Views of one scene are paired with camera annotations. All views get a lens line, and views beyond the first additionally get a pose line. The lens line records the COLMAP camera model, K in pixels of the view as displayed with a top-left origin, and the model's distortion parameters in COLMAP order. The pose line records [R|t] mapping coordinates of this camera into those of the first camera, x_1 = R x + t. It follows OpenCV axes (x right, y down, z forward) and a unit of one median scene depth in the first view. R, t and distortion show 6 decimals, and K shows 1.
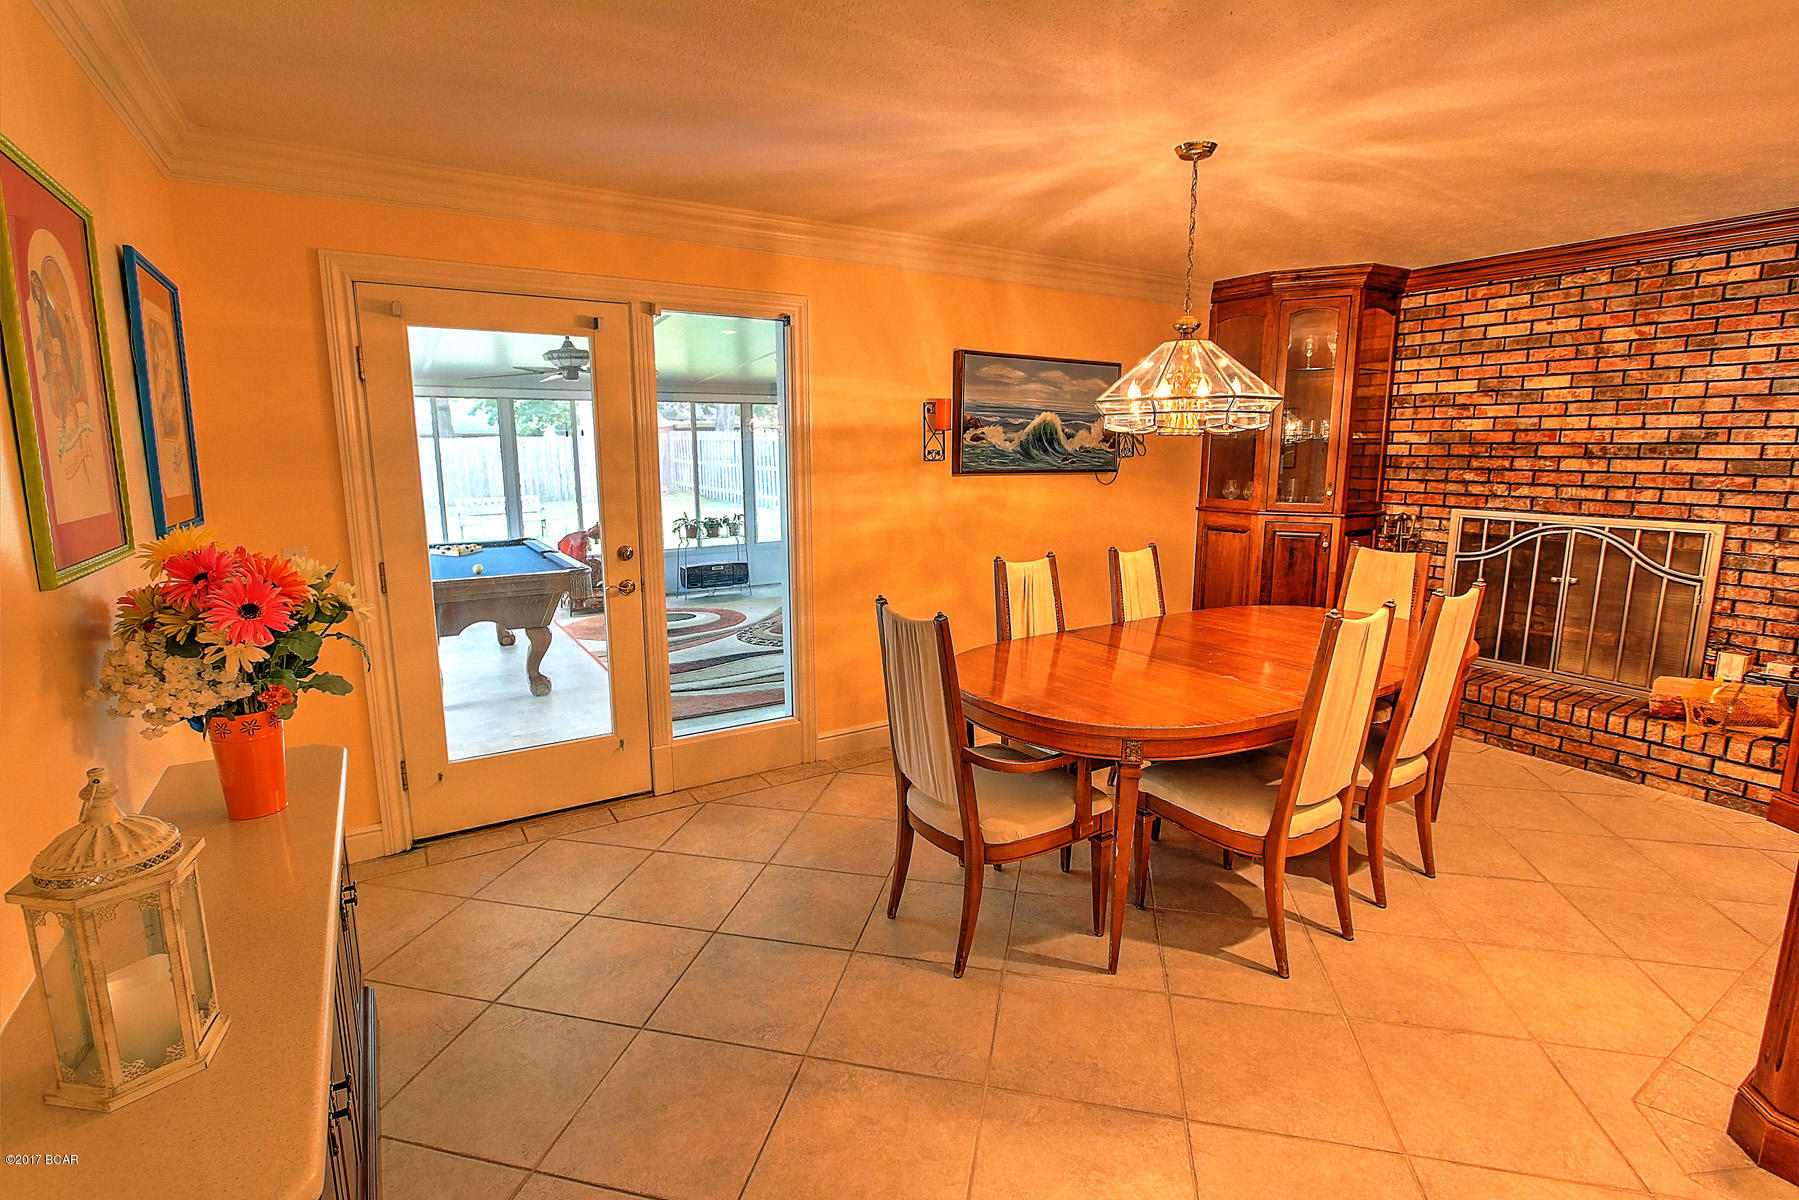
lens RADIAL K [[832.0, 0, 890.3], [0, 832.0, 590.5], [0, 0, 1]] dist [-0.013532, 0.001252]
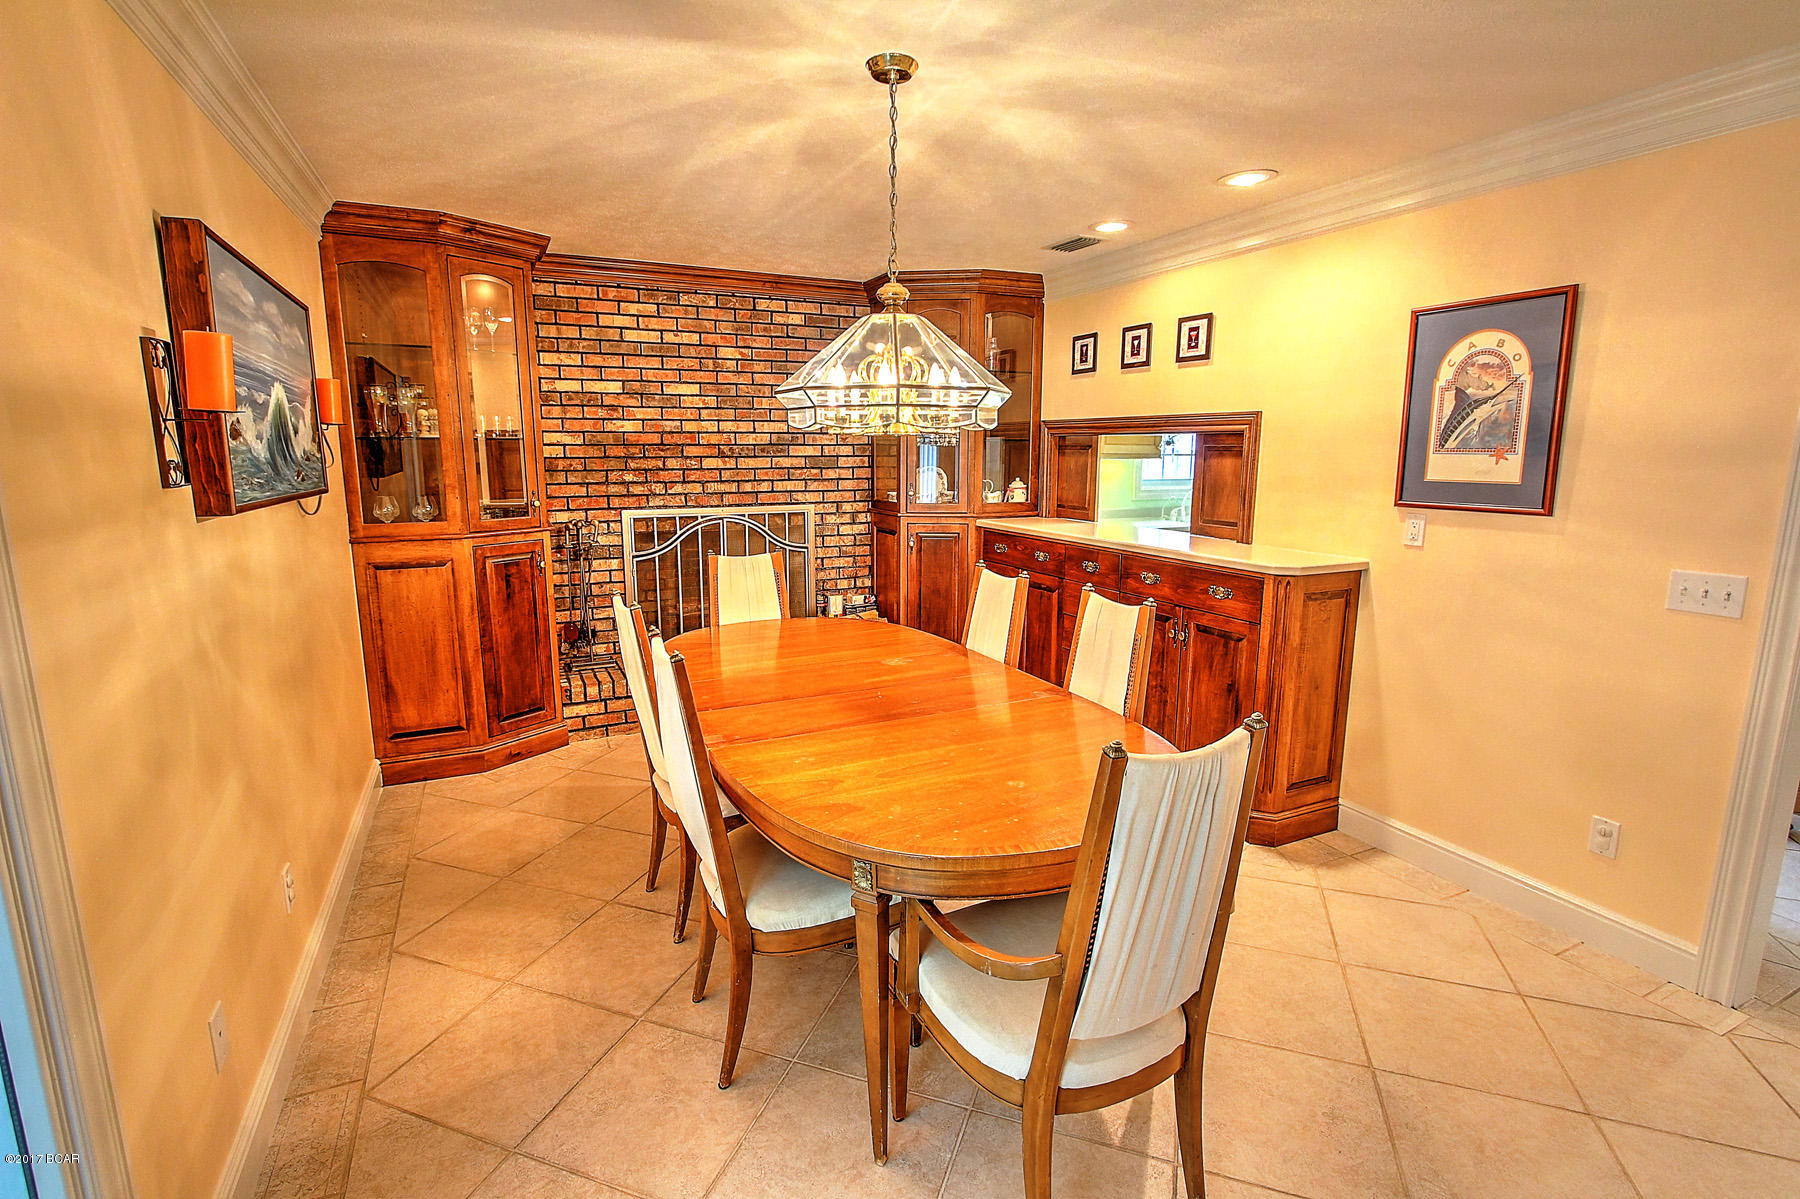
lens RADIAL K [[832.5, 0, 890.8], [0, 832.5, 590.0], [0, 0, 1]] dist [-0.013532, 0.001252]
pose [[0.114440, -0.167128, 0.979271, -0.299890], [0.170033, 0.974497, 0.146442, -0.105386], [-0.978771, 0.149749, 0.139938, 0.606788]]
